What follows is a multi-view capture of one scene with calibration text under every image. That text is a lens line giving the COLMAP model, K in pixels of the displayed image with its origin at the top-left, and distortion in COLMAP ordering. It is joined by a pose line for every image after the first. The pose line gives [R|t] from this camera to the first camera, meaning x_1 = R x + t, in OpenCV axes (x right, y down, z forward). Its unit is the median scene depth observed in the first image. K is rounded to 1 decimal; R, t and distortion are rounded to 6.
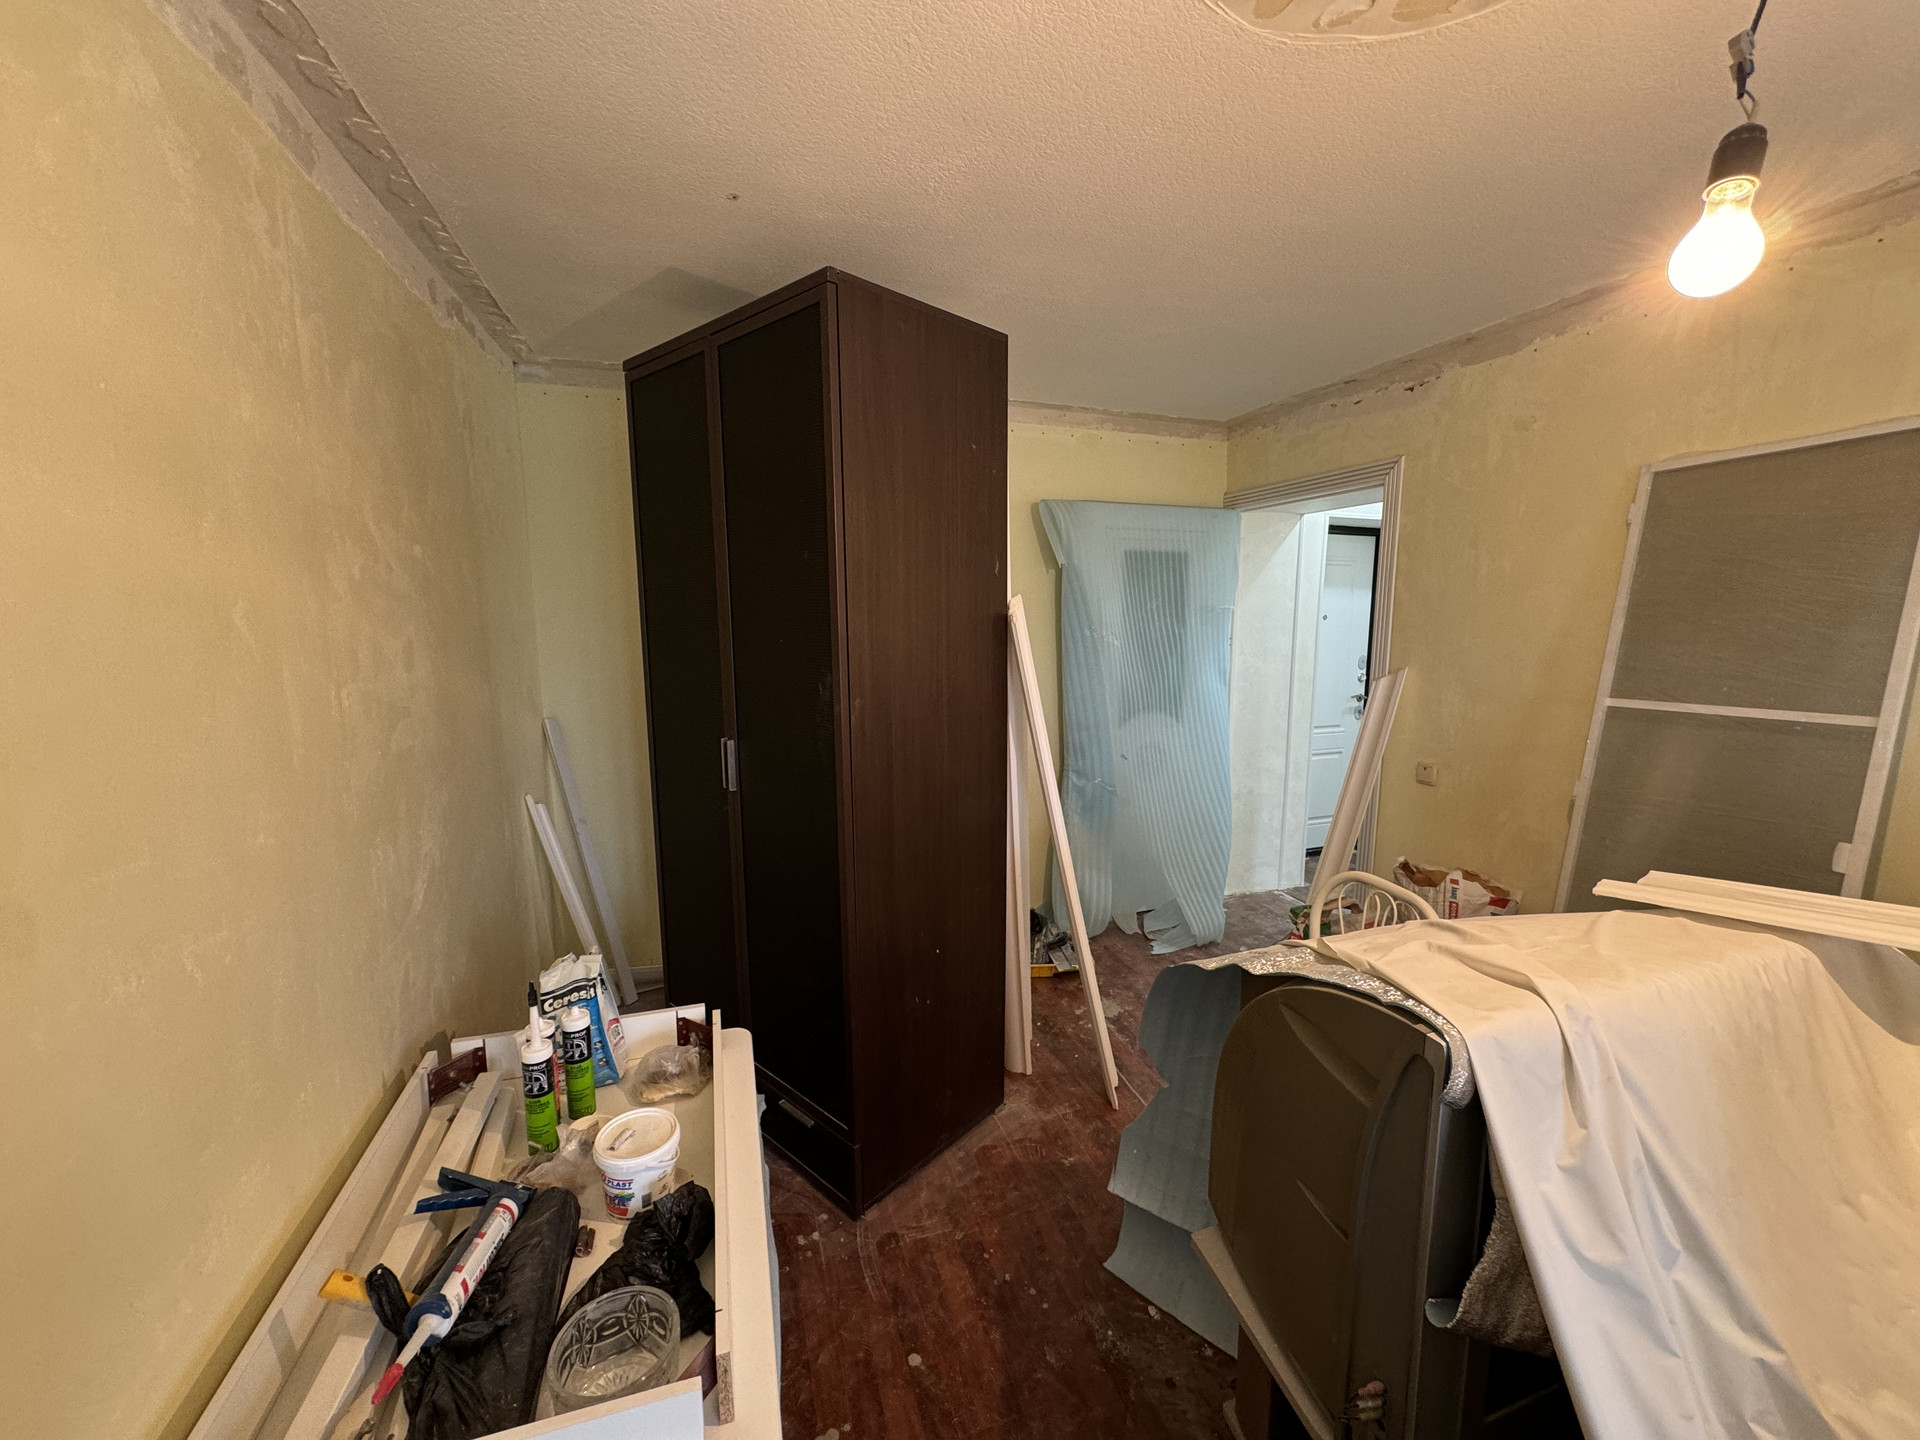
lens RADIAL K [[765.4, 0, 956.5], [0, 765.4, 714.6], [0, 0, 1]] dist [-0.002642, 0.001068]
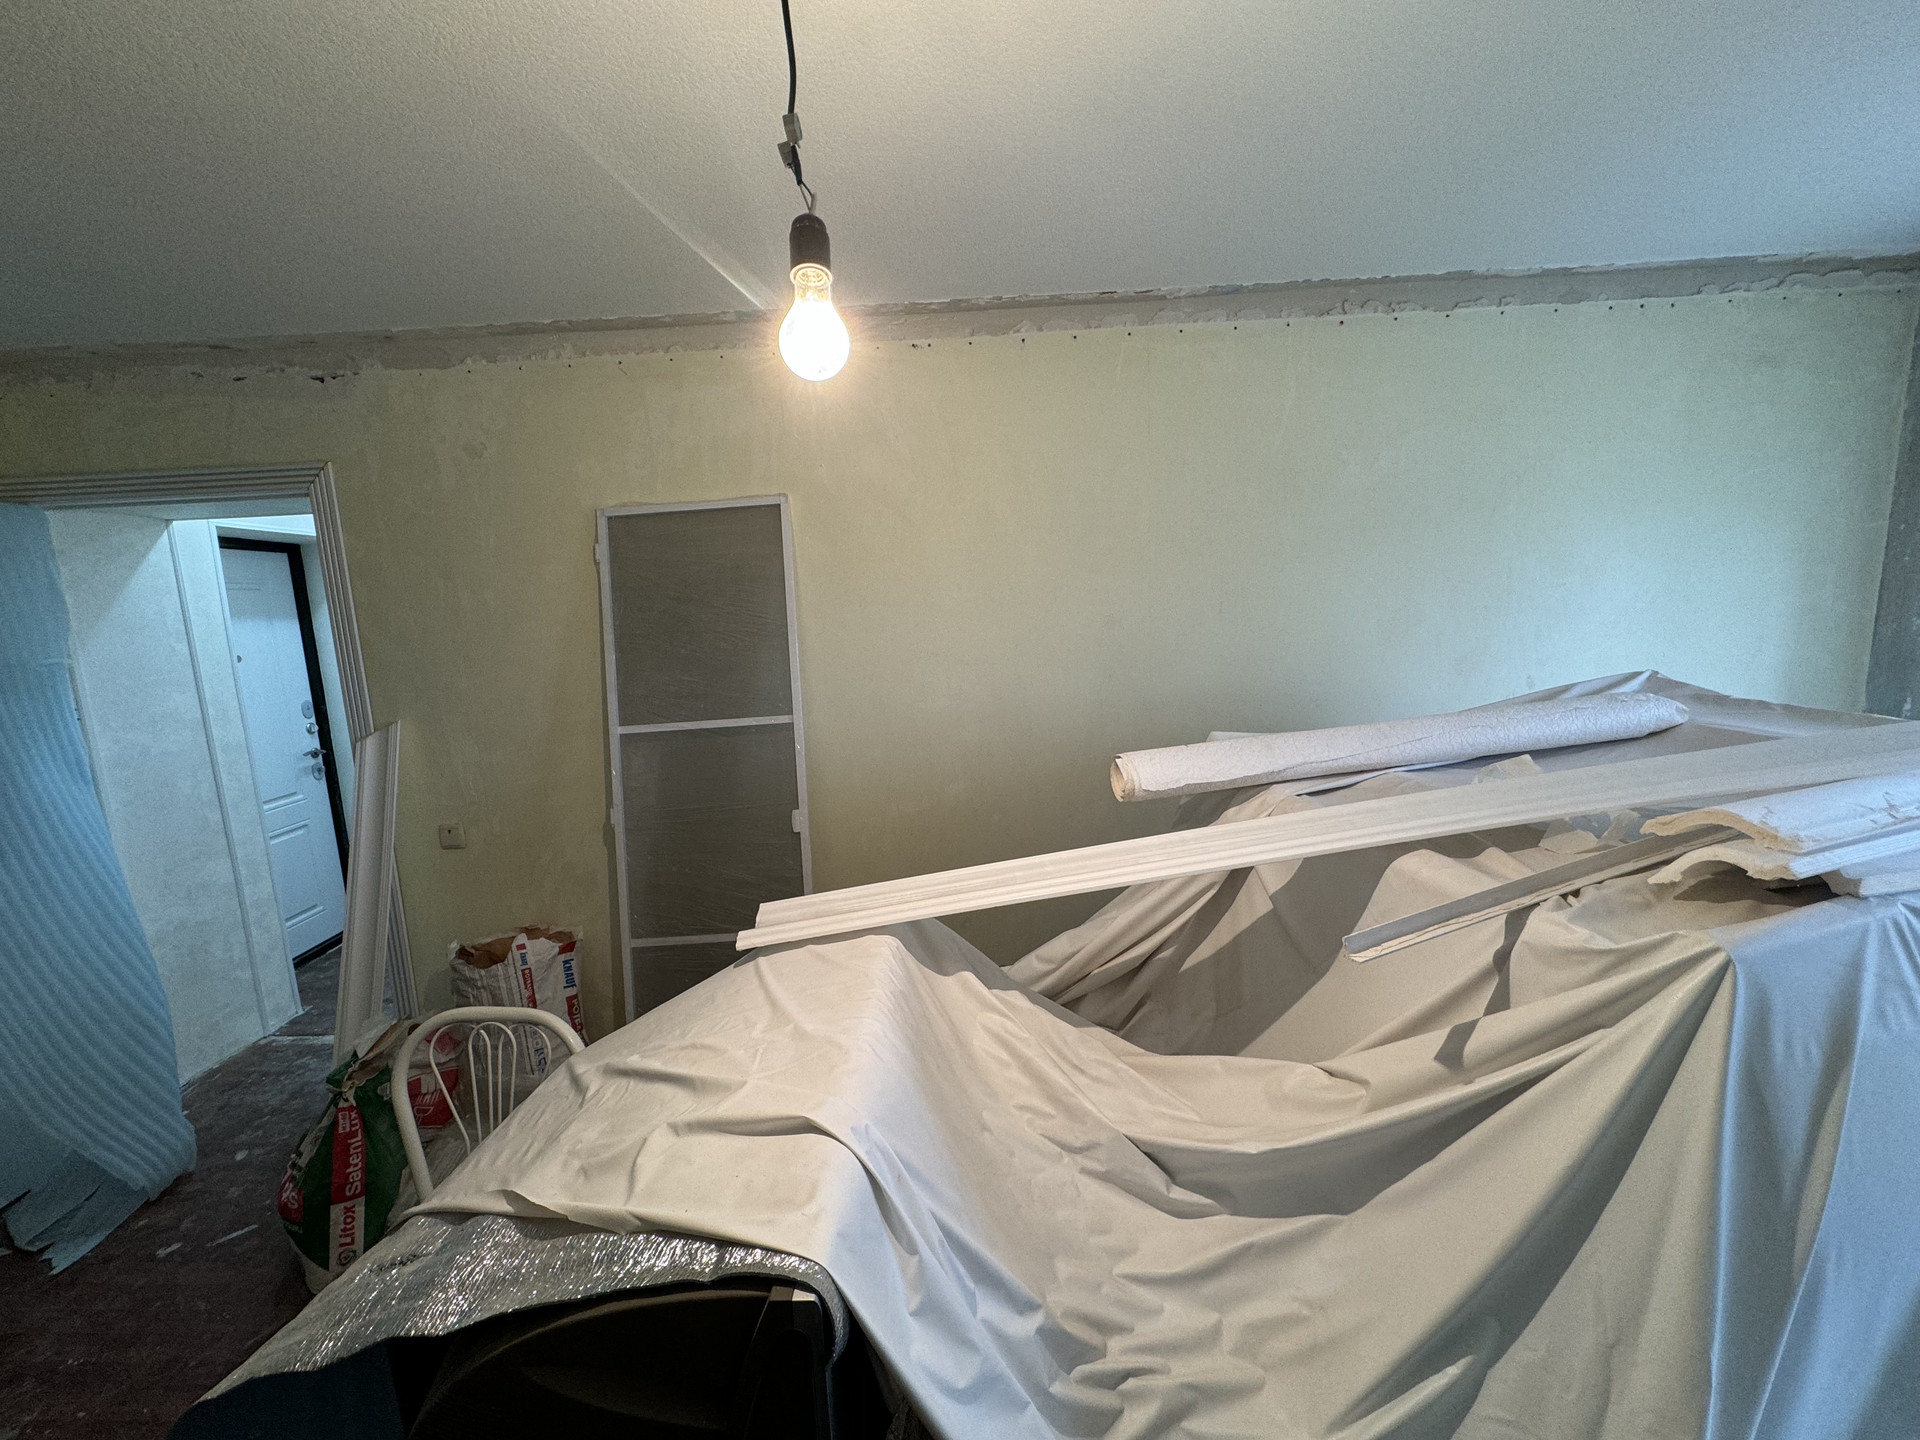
lens RADIAL K [[765.4, 0, 956.5], [0, 765.4, 714.6], [0, 0, 1]] dist [-0.002642, 0.001068]
pose [[0.333233, -0.157033, 0.929676, 0.019864], [0.169355, 0.979965, 0.104824, -0.058565], [-0.927510, 0.122515, 0.353151, 0.157707]]
